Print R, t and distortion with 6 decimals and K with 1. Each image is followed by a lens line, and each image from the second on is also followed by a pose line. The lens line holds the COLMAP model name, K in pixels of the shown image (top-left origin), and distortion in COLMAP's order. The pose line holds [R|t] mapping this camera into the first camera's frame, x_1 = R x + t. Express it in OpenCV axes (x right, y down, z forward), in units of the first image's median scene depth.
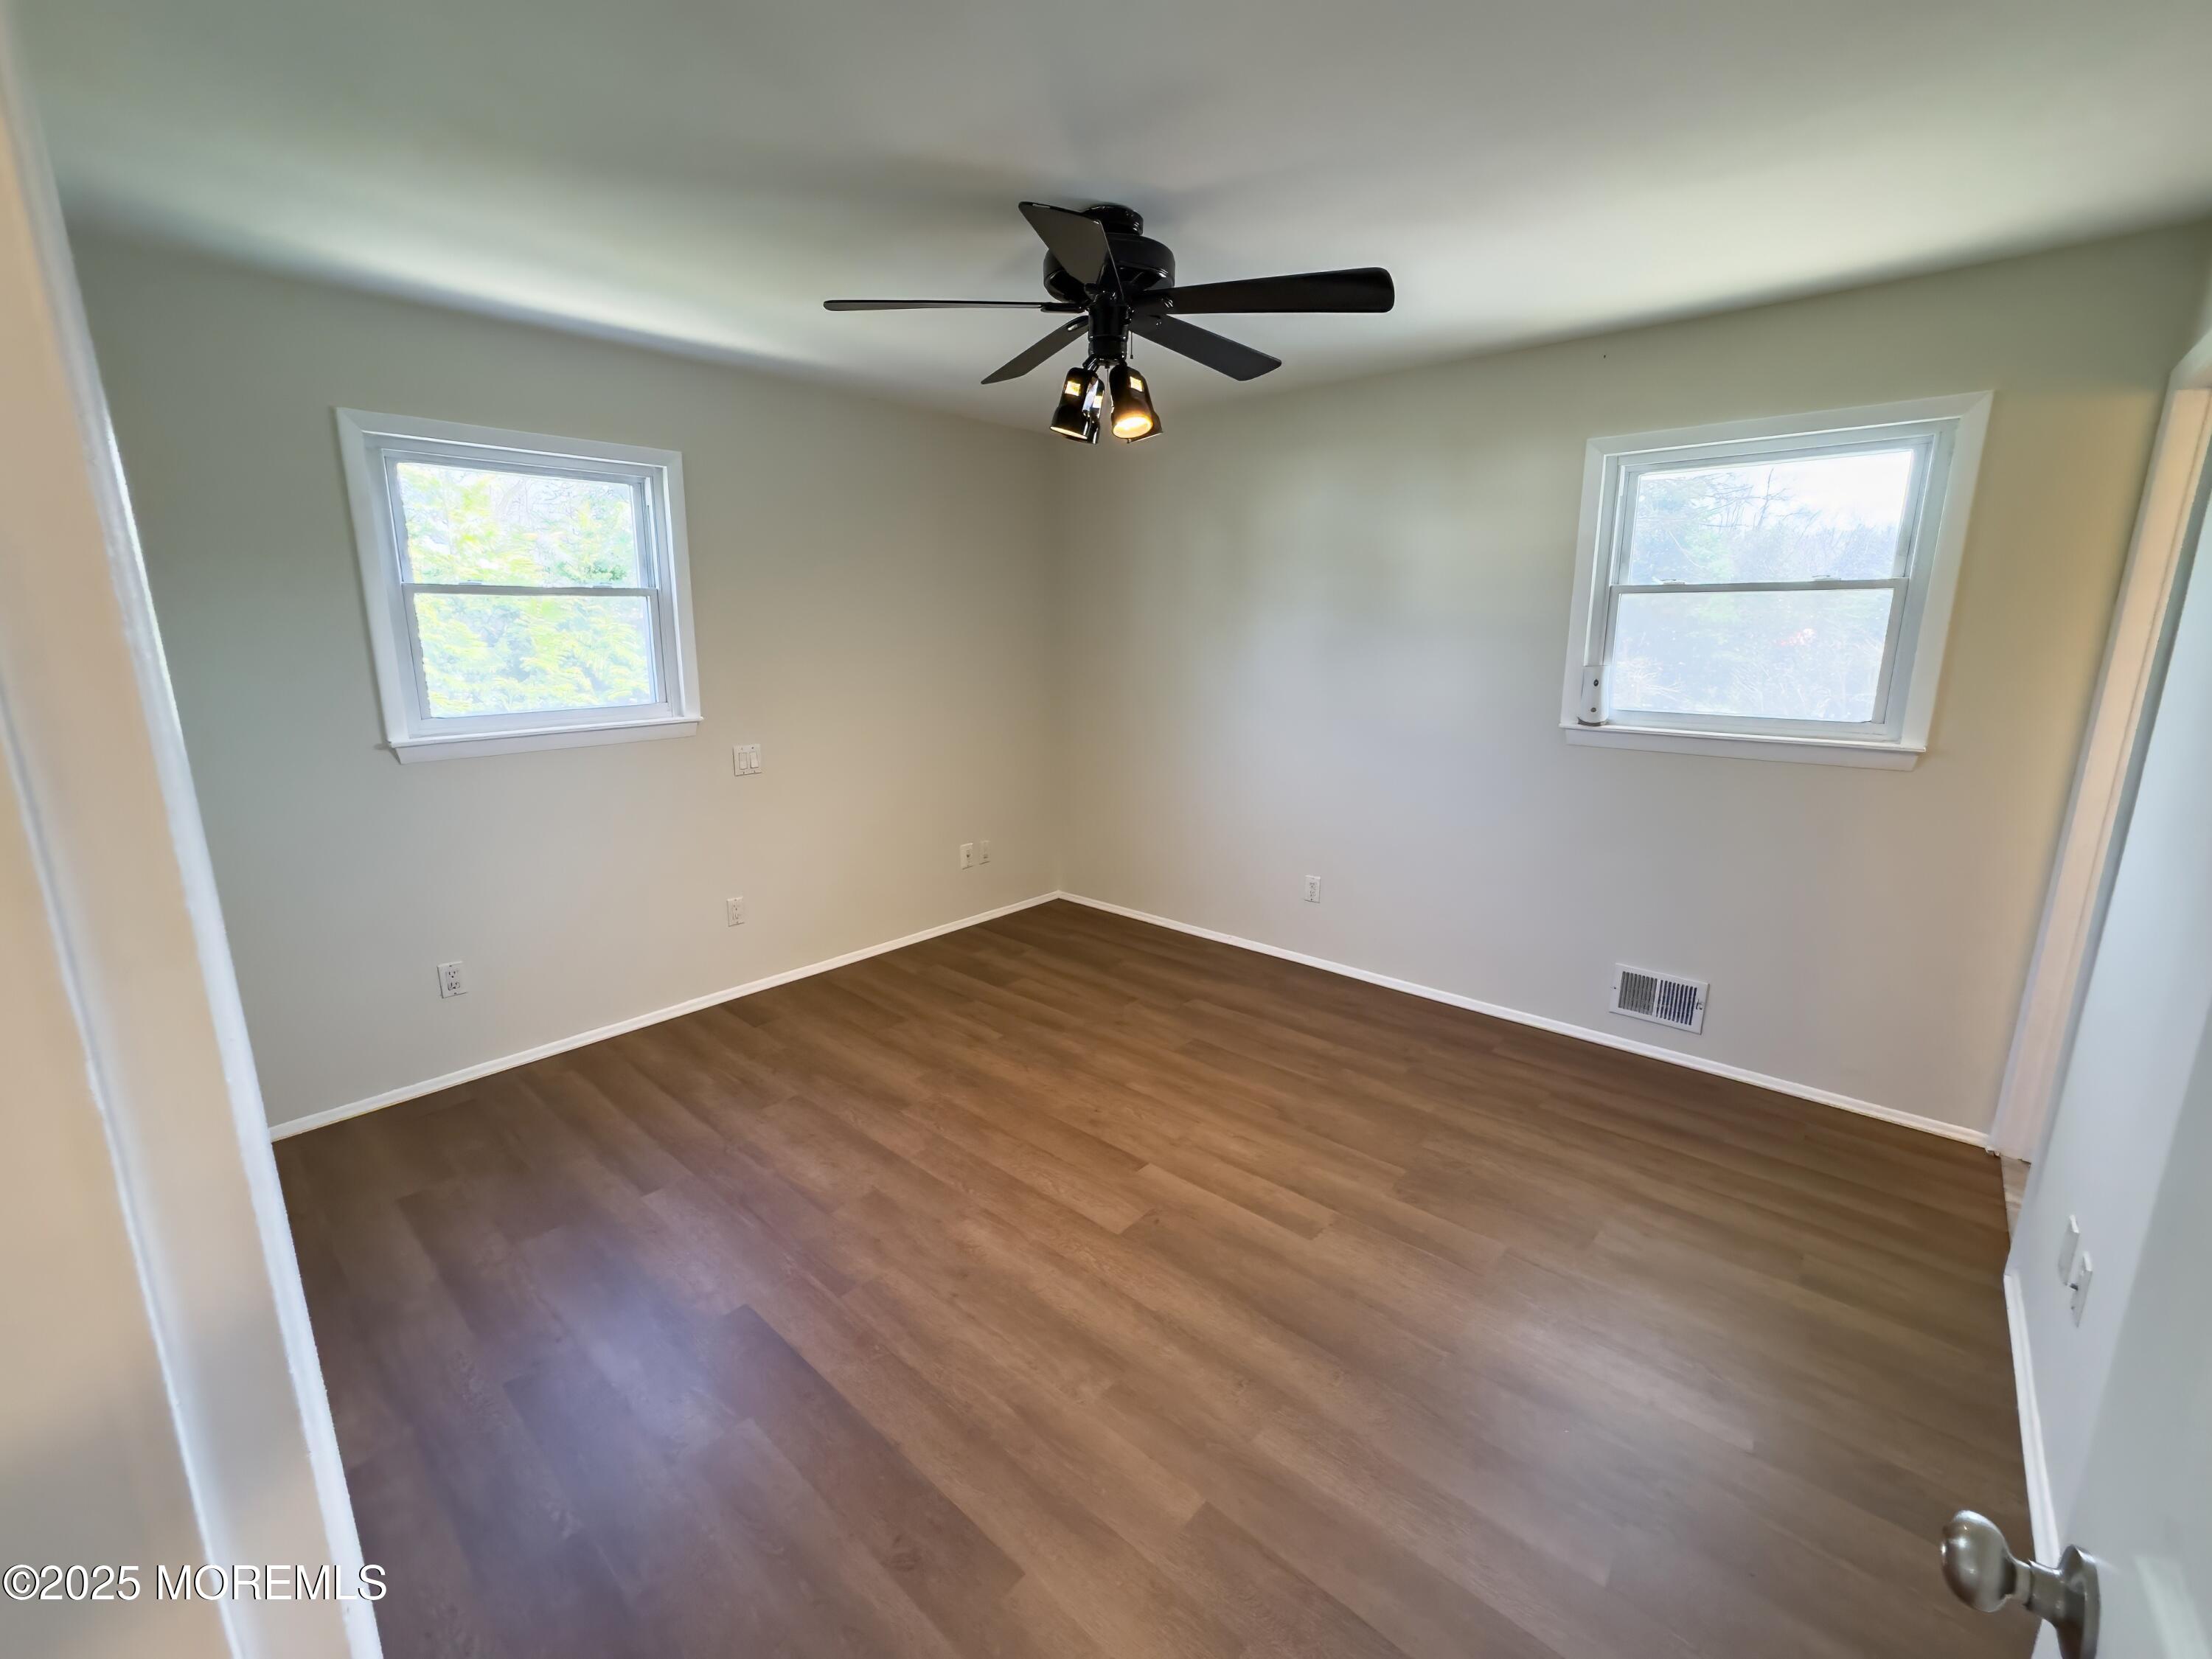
lens RADIAL K [[930.7, 0, 1092.9], [0, 930.7, 833.1], [0, 0, 1]] dist [-0.040170, 0.020924]
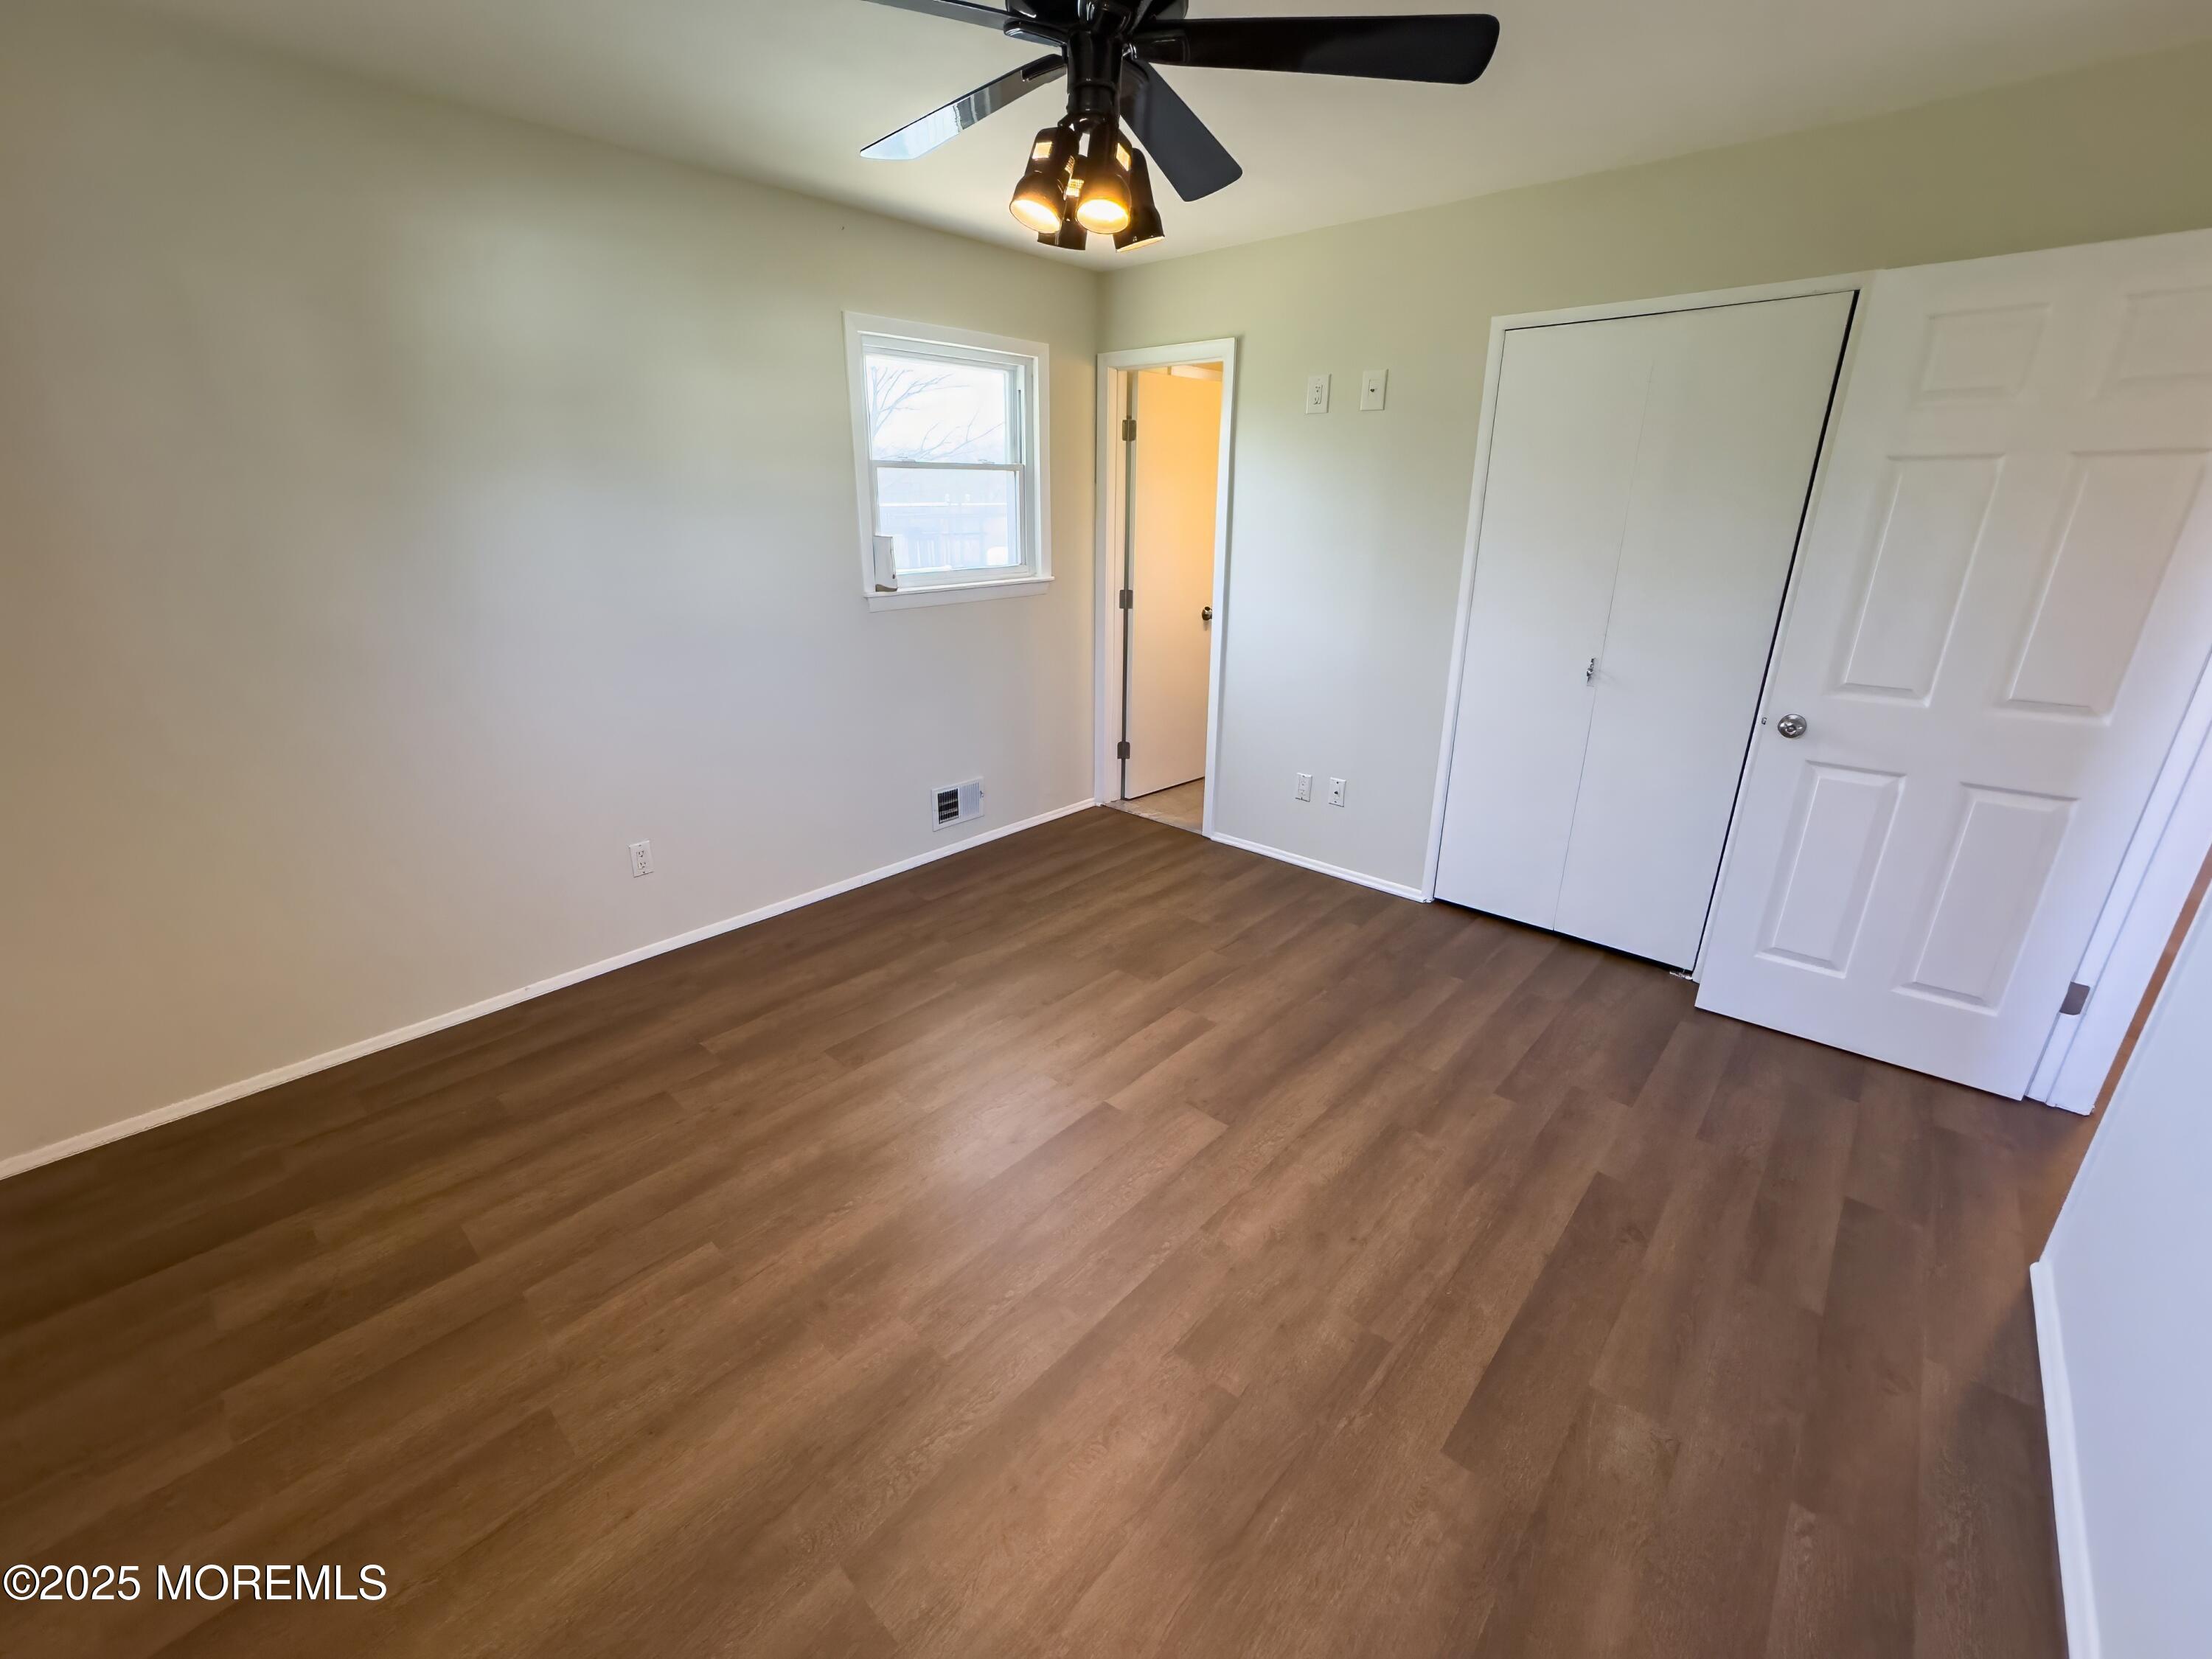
lens RADIAL K [[930.7, 0, 1092.9], [0, 930.7, 833.1], [0, 0, 1]] dist [-0.040170, 0.020924]
pose [[-0.010336, -0.337771, 0.941172, -0.707476], [0.212752, 0.918929, 0.332124, -0.196478], [-0.977052, 0.203668, 0.062363, 0.885472]]
